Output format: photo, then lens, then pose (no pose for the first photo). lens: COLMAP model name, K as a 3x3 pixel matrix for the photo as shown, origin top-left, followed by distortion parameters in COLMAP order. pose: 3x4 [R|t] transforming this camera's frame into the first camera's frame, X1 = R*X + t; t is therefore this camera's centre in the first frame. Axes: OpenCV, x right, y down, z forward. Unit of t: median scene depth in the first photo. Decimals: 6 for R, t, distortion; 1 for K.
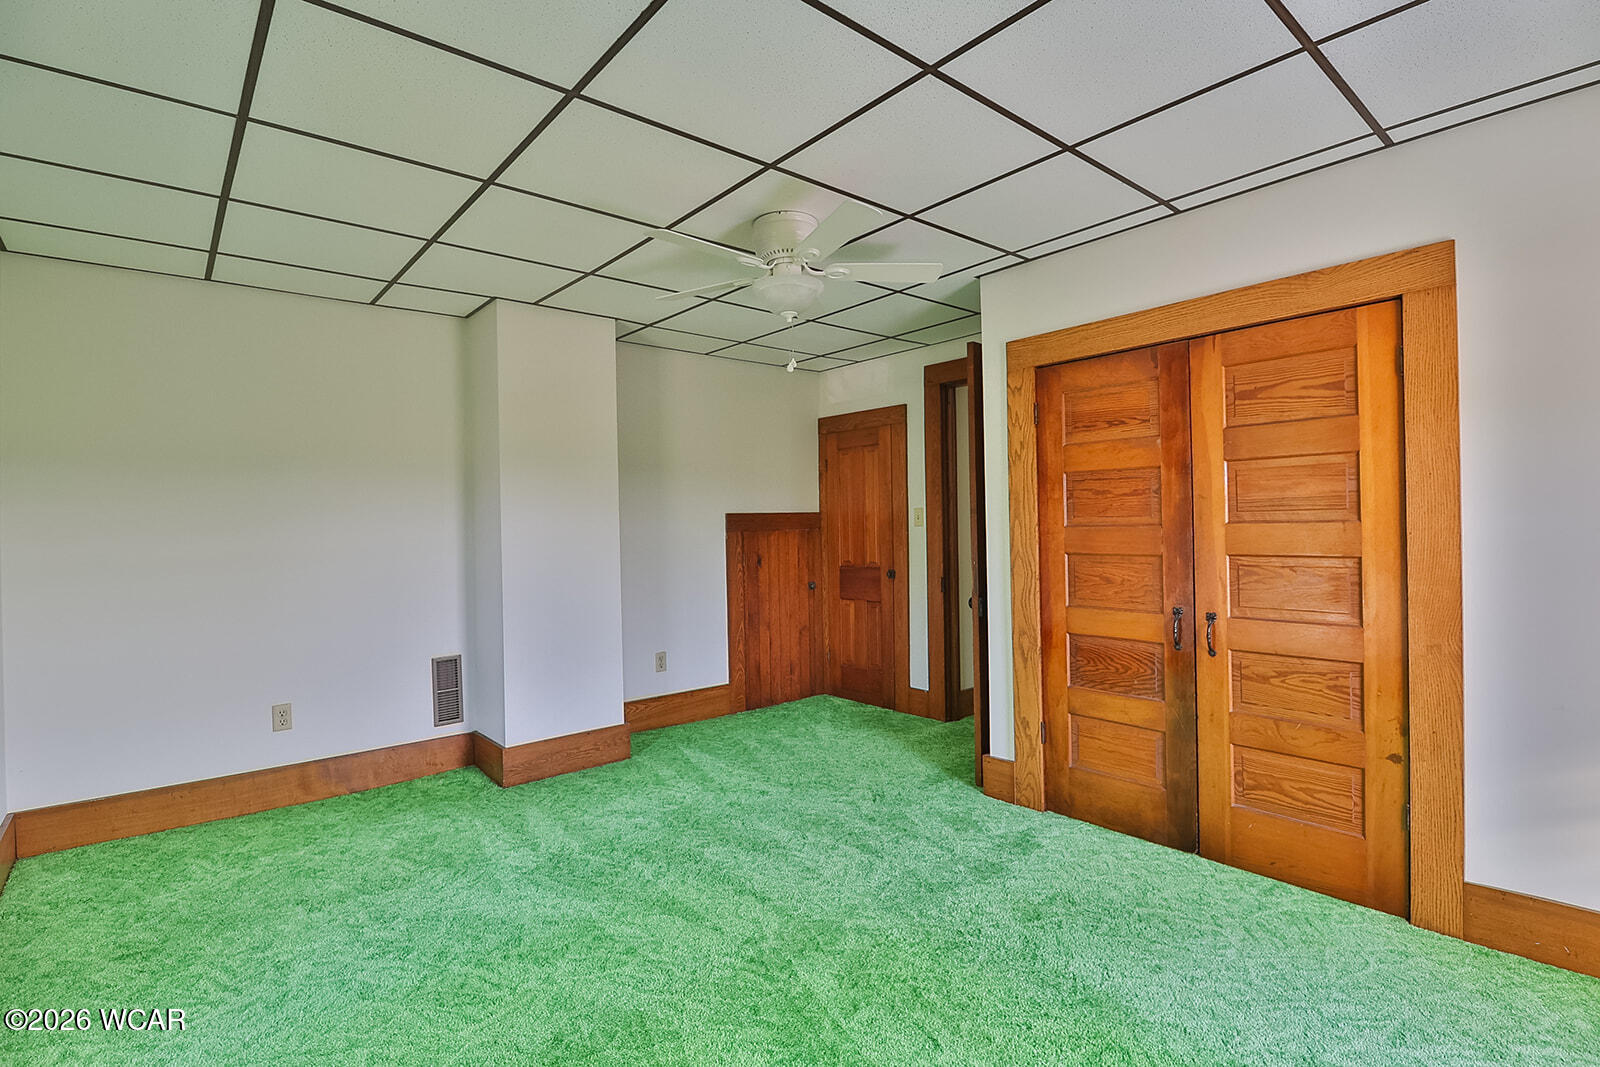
lens RADIAL K [[748.7, 0, 793.0], [0, 748.7, 528.8], [0, 0, 1]] dist [-0.005420, -0.008542]
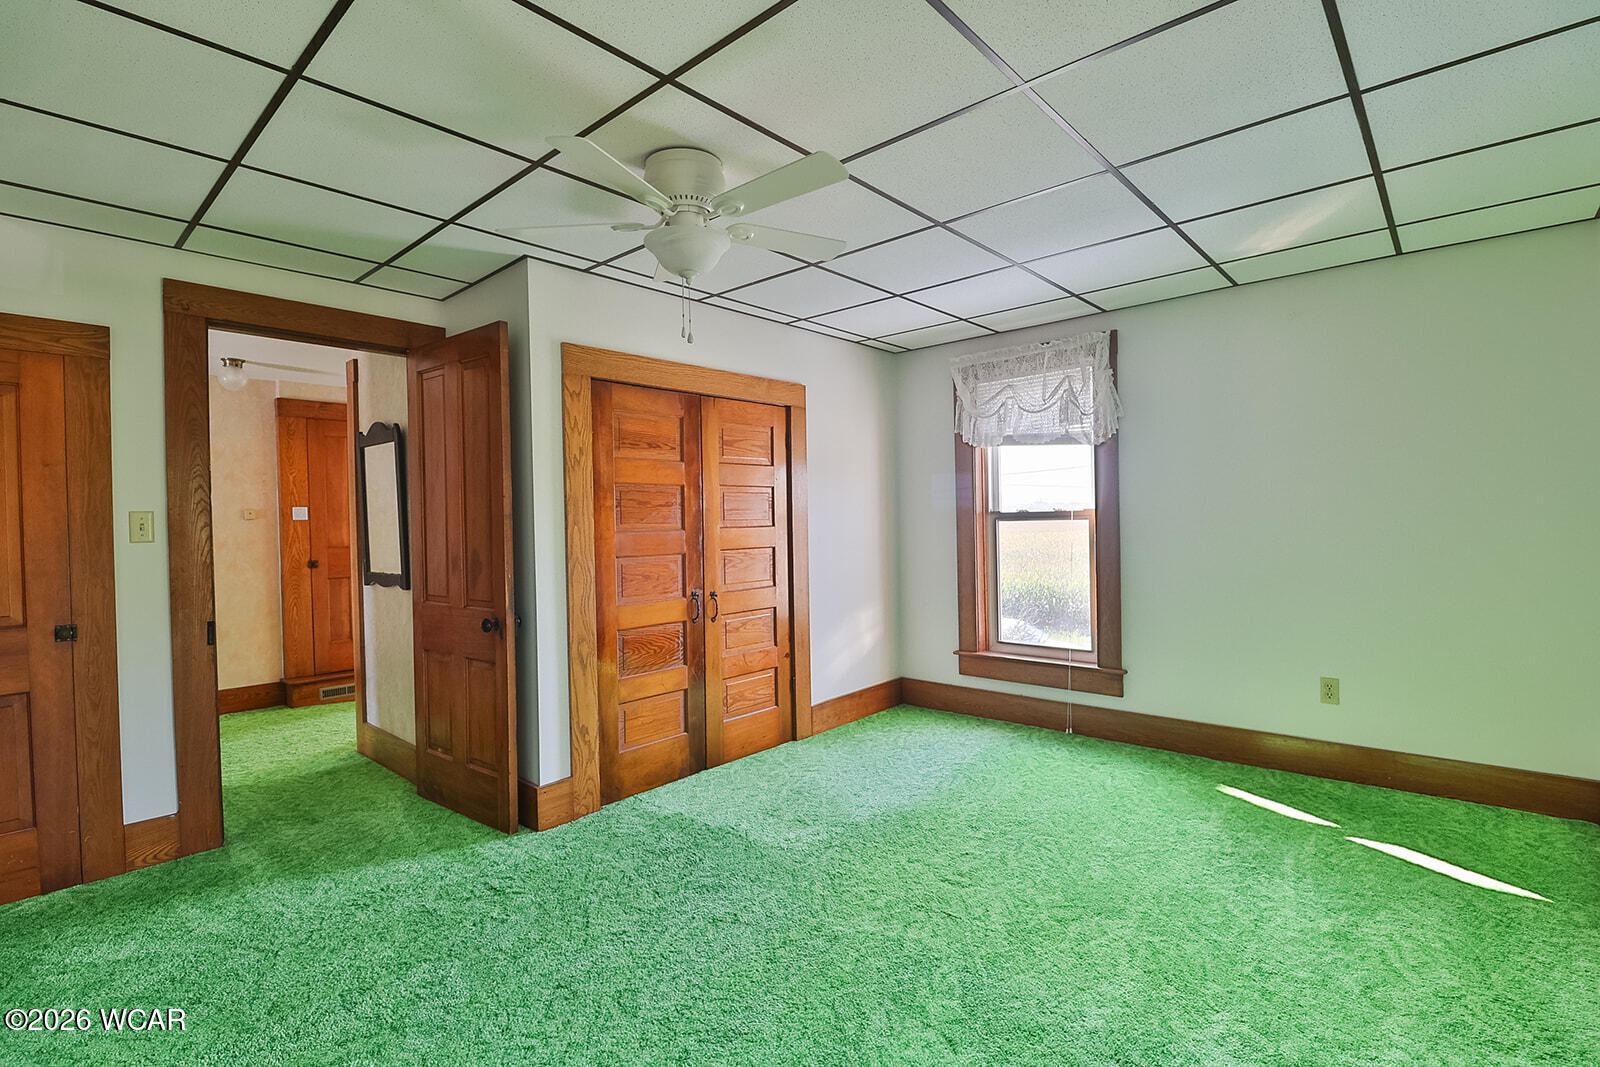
lens RADIAL K [[748.7, 0, 793.3], [0, 748.7, 531.9], [0, 0, 1]] dist [-0.005420, -0.008542]
pose [[-0.141038, 0.006624, 0.989982, -0.774044], [0.027558, 0.999616, -0.002762, 0.006465], [-0.989621, 0.026893, -0.141167, 0.929094]]
